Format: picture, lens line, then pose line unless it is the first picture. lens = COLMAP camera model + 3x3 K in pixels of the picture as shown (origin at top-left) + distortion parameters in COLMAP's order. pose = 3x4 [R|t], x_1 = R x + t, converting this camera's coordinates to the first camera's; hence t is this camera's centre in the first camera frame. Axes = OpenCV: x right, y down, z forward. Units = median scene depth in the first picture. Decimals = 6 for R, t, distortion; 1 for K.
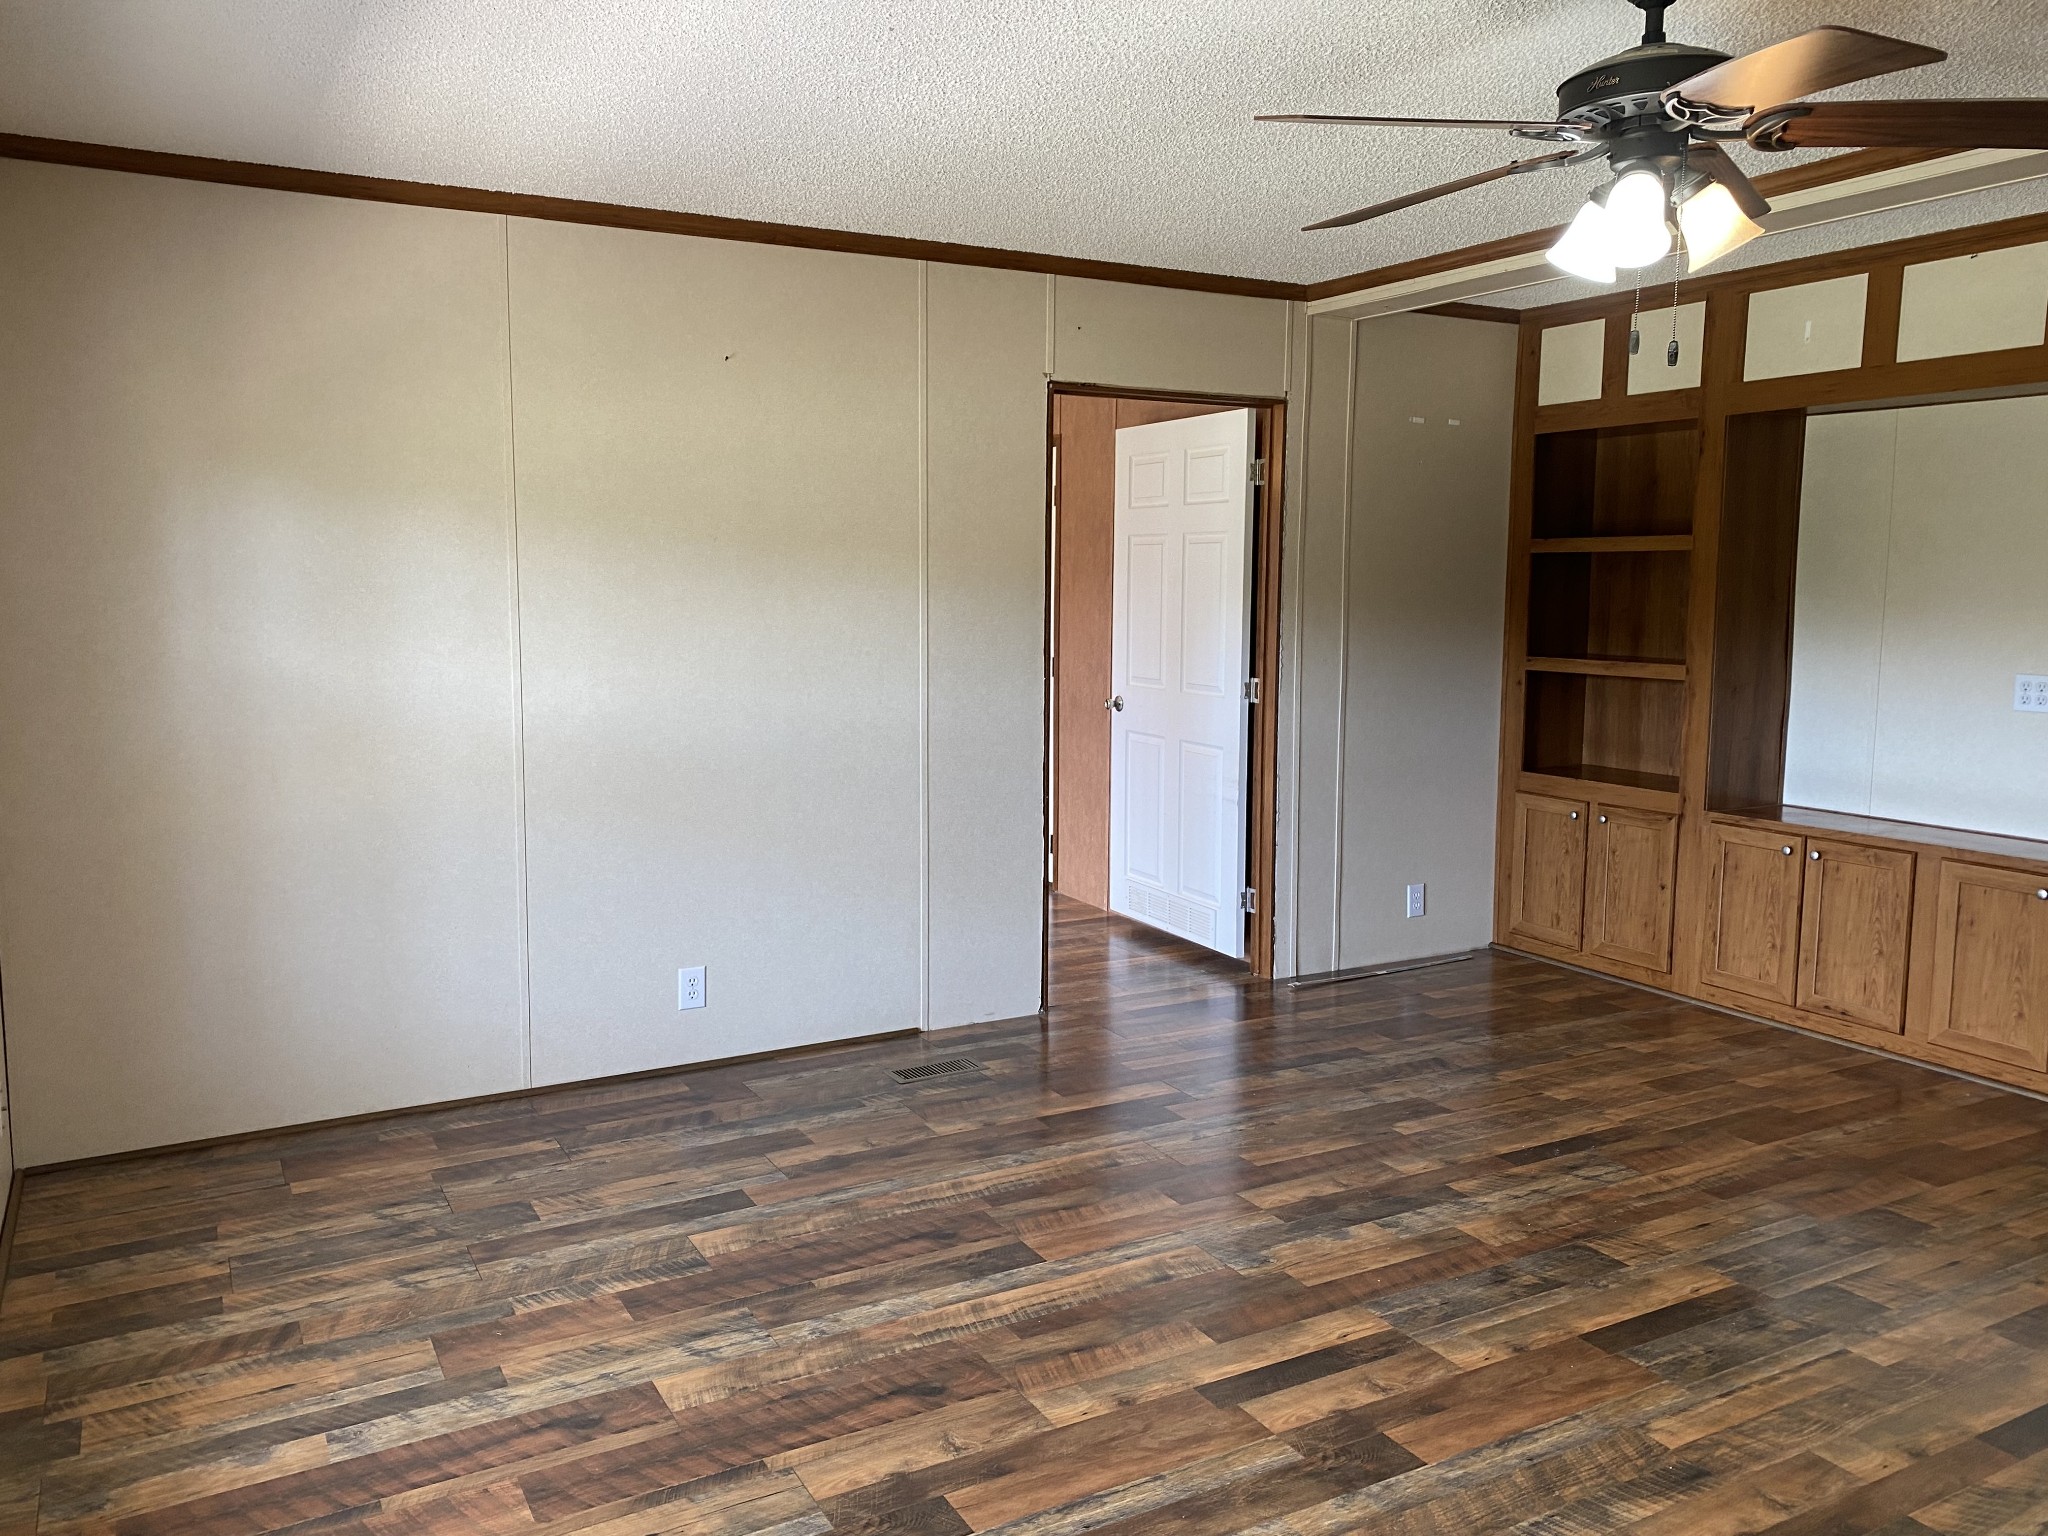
lens RADIAL K [[1566.0, 0, 1024.0], [0, 1566.0, 768.0], [0, 0, 1]] dist [0.017478, -0.007196]
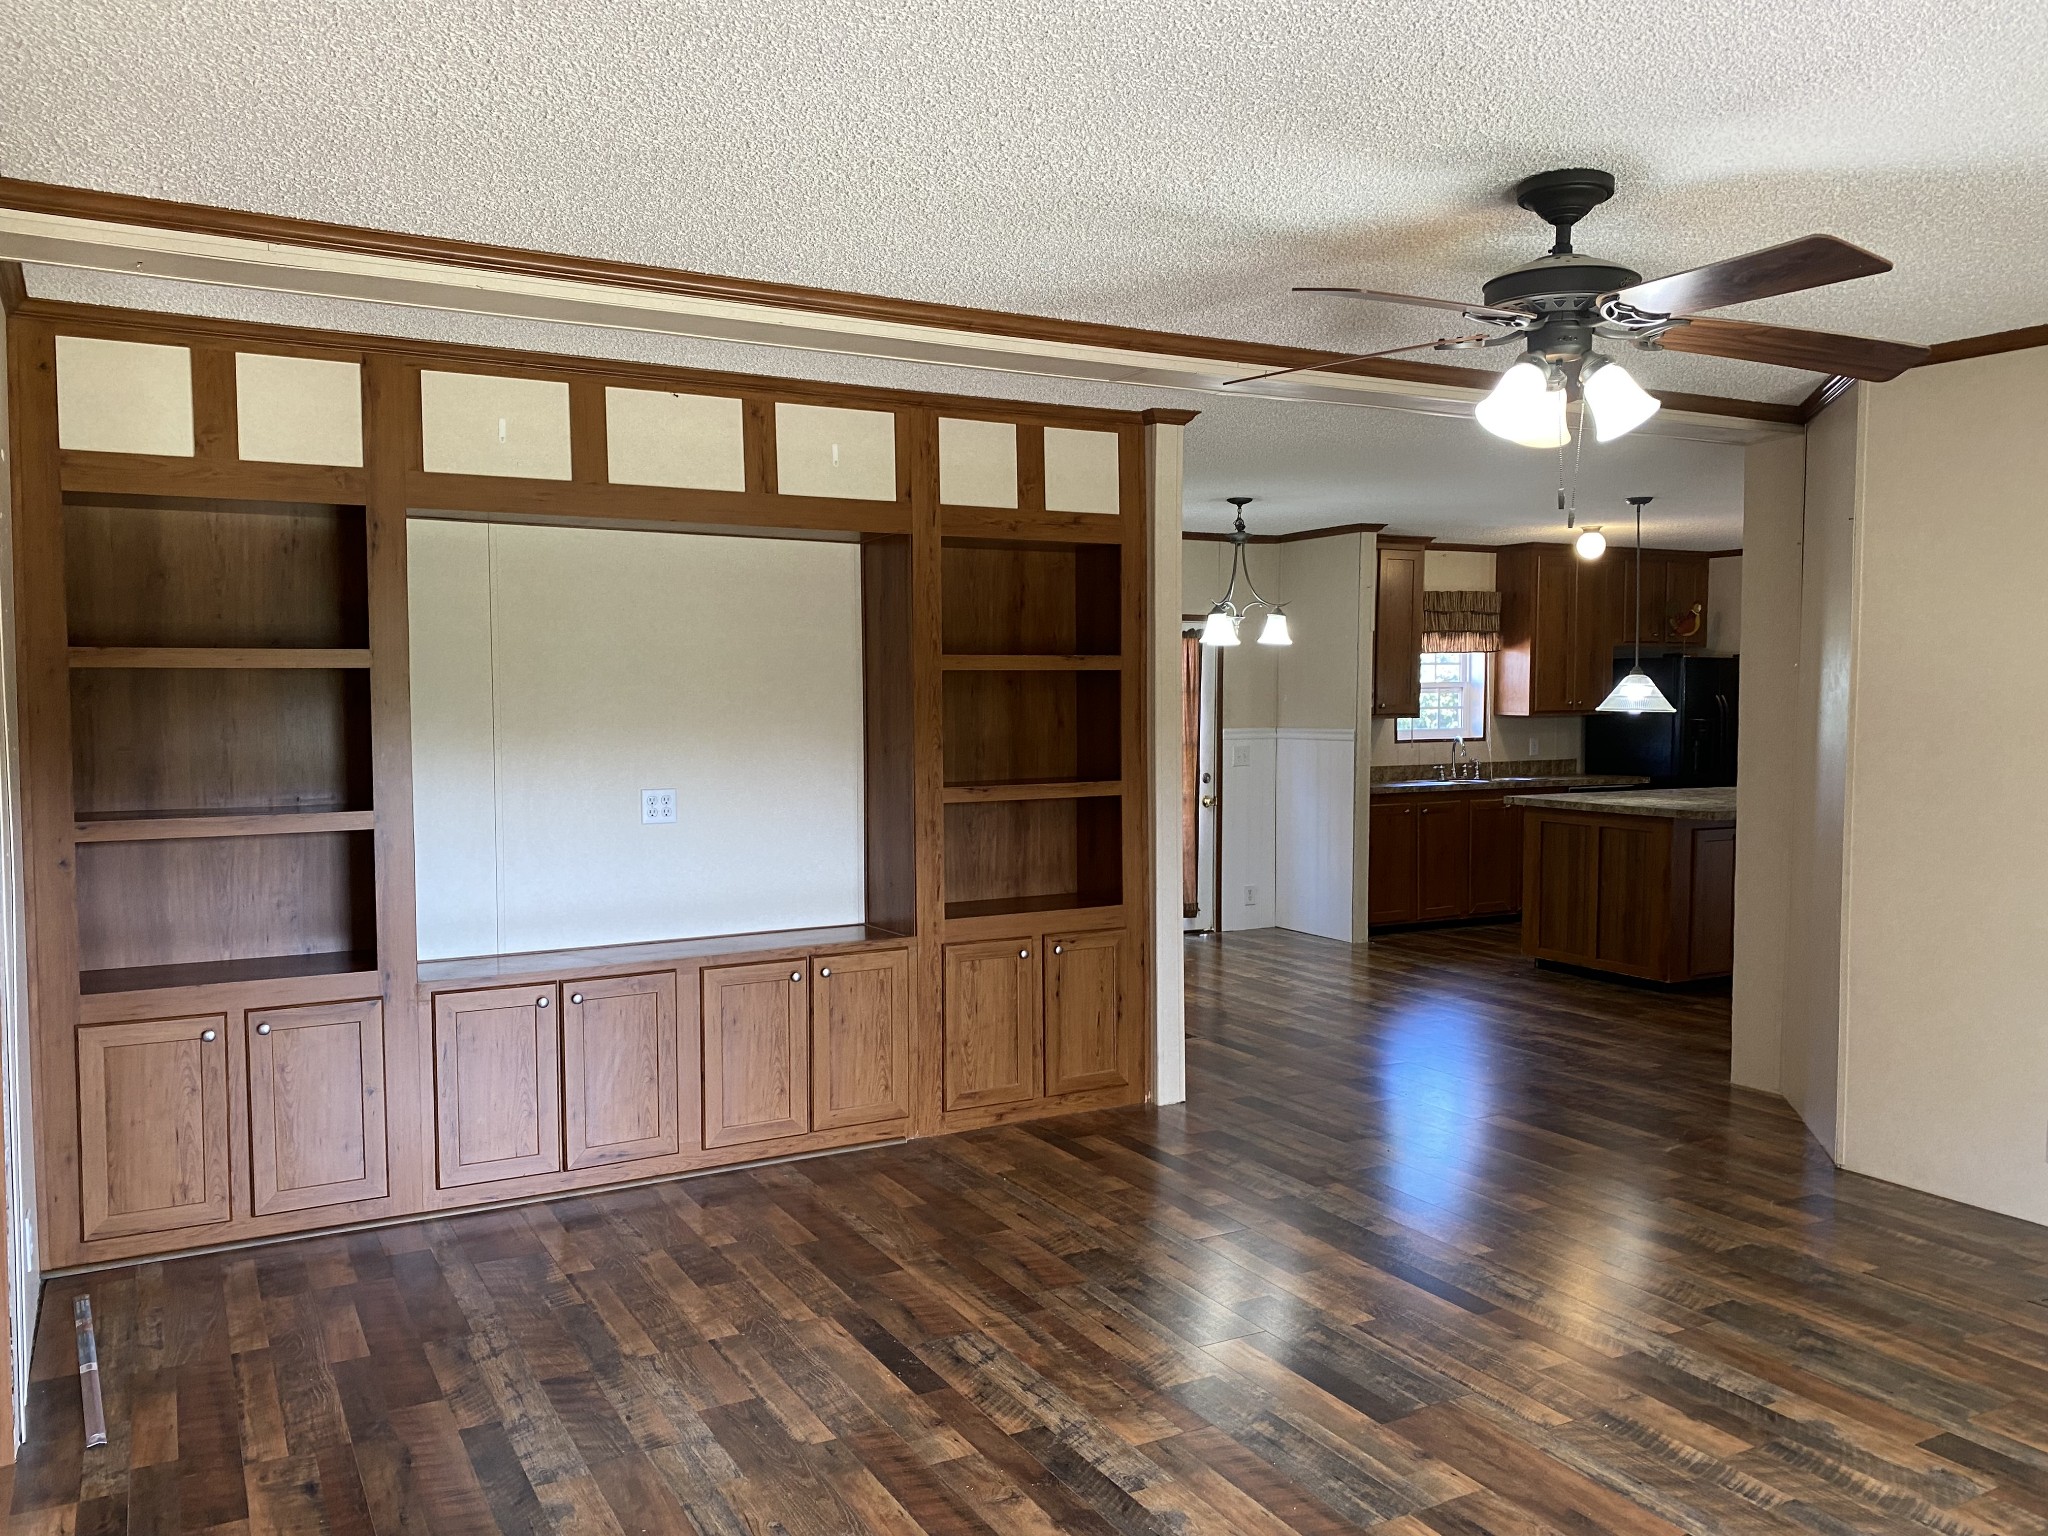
lens RADIAL K [[1569.5, 0, 989.2], [0, 1569.5, 782.7], [0, 0, 1]] dist [0.010853, -0.002213]
pose [[0.013914, -0.060444, 0.998075, -0.563559], [0.126689, 0.990233, 0.058203, -0.129209], [-0.991845, 0.125636, 0.021435, 1.001523]]
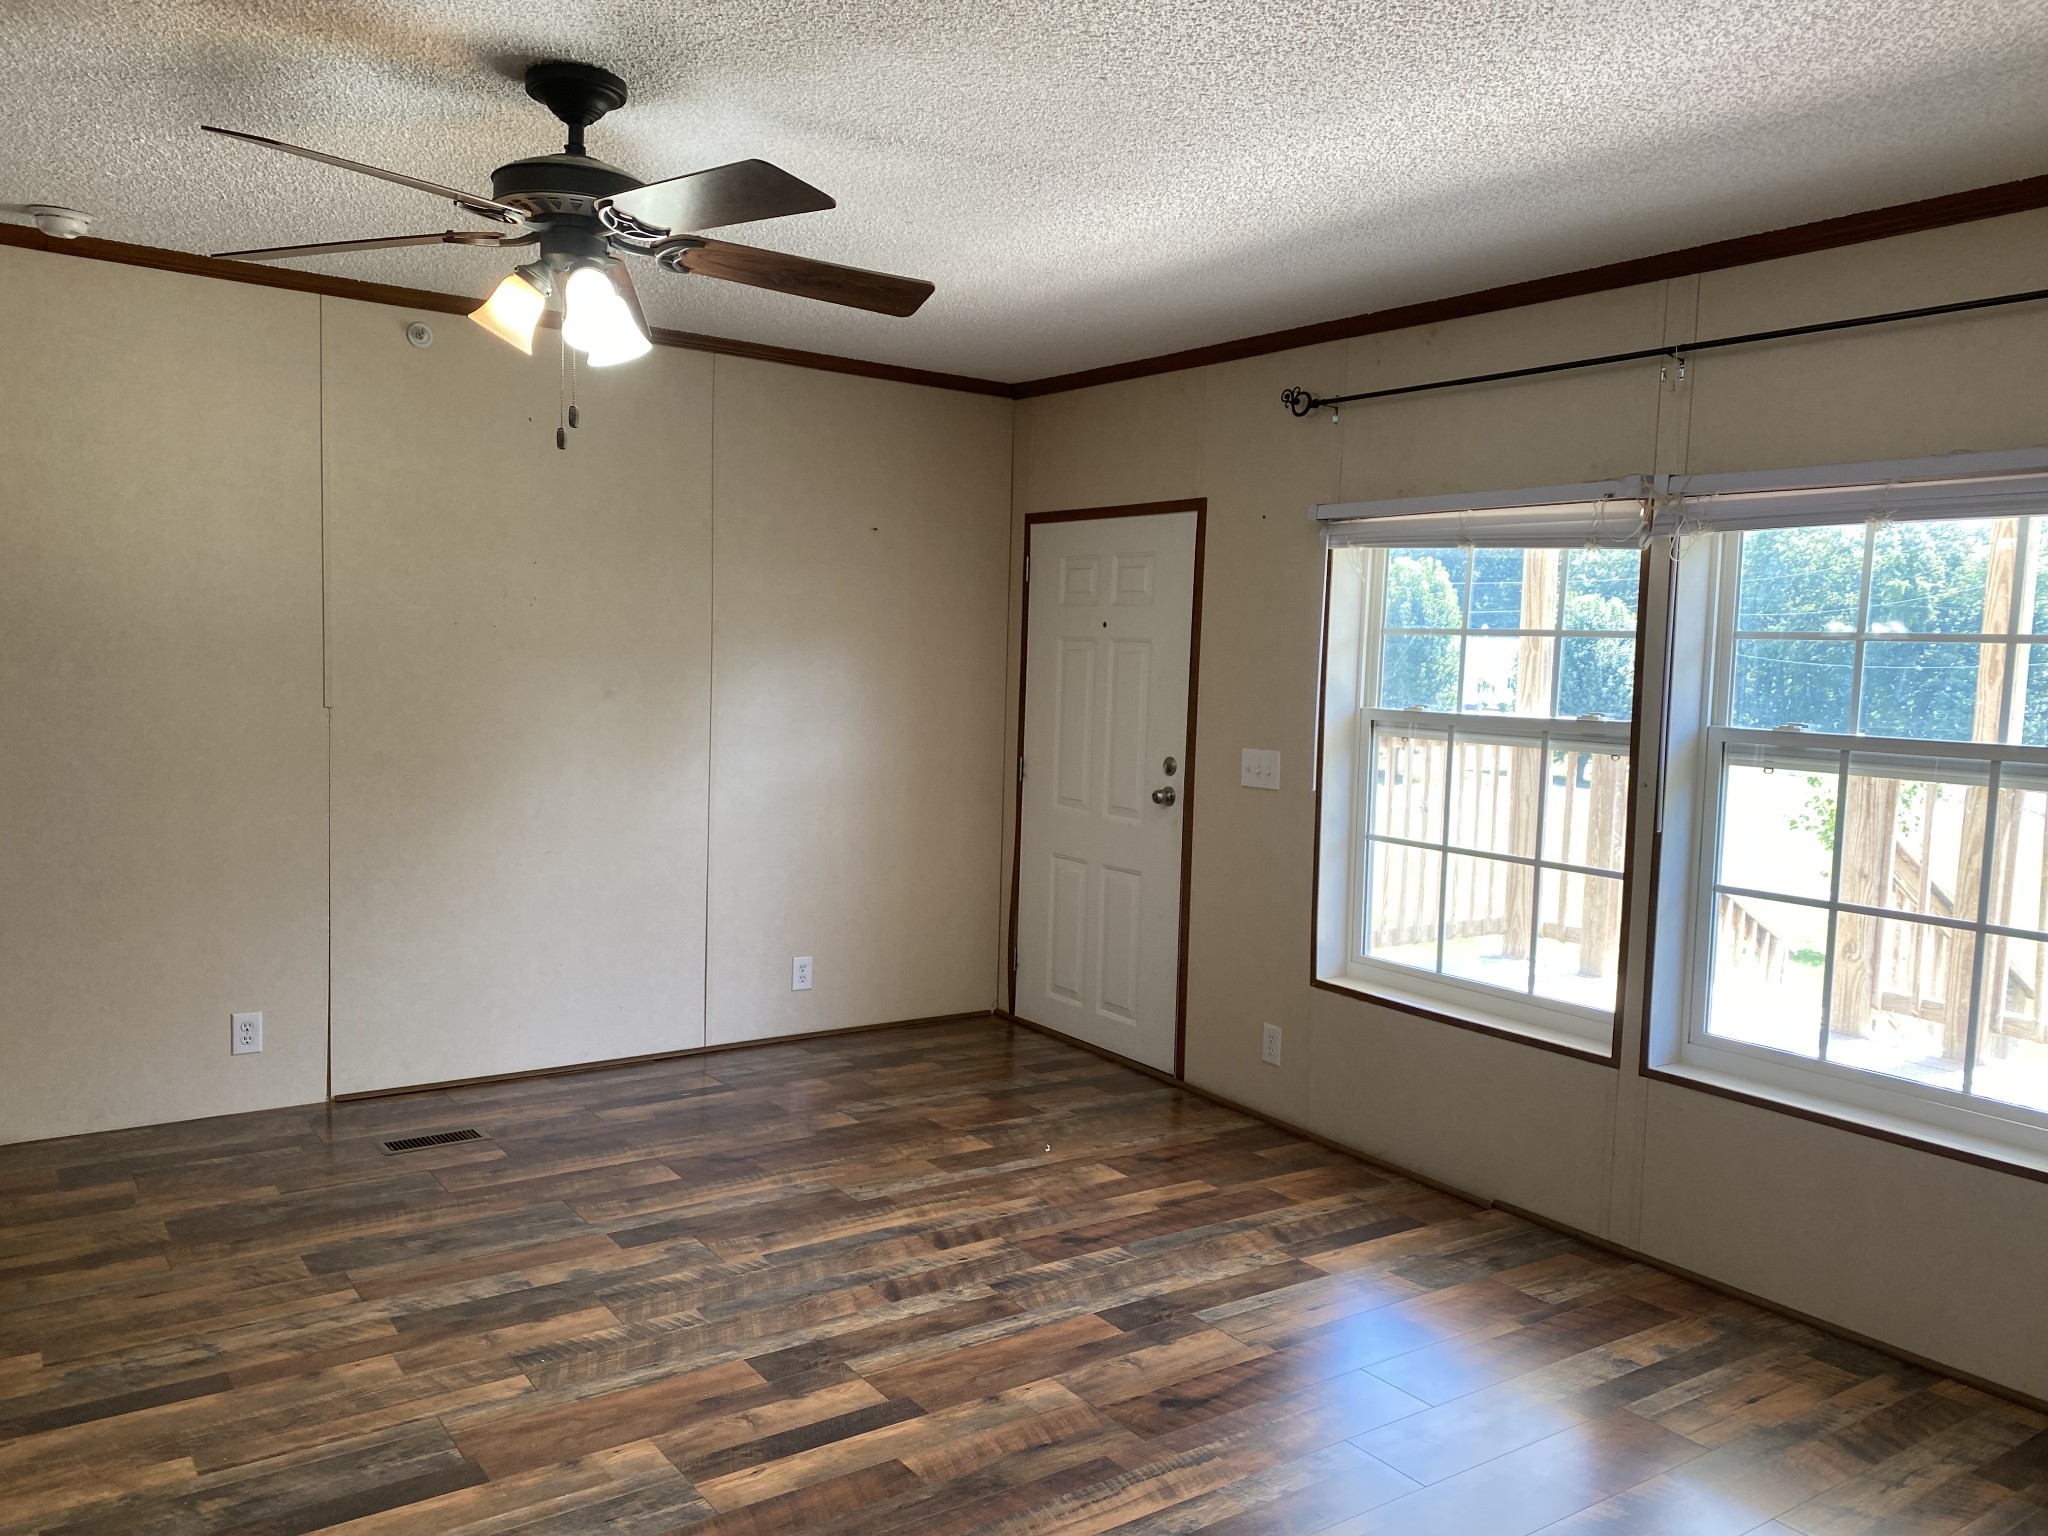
lens RADIAL K [[1570.9, 0, 1009.4], [0, 1570.9, 768.5], [0, 0, 1]] dist [0.040956, -0.030963]
pose [[-0.994334, -0.024899, -0.103348, 0.137904], [-0.045601, 0.978099, 0.203085, -0.192726], [0.096028, 0.206647, -0.973692, 1.539557]]
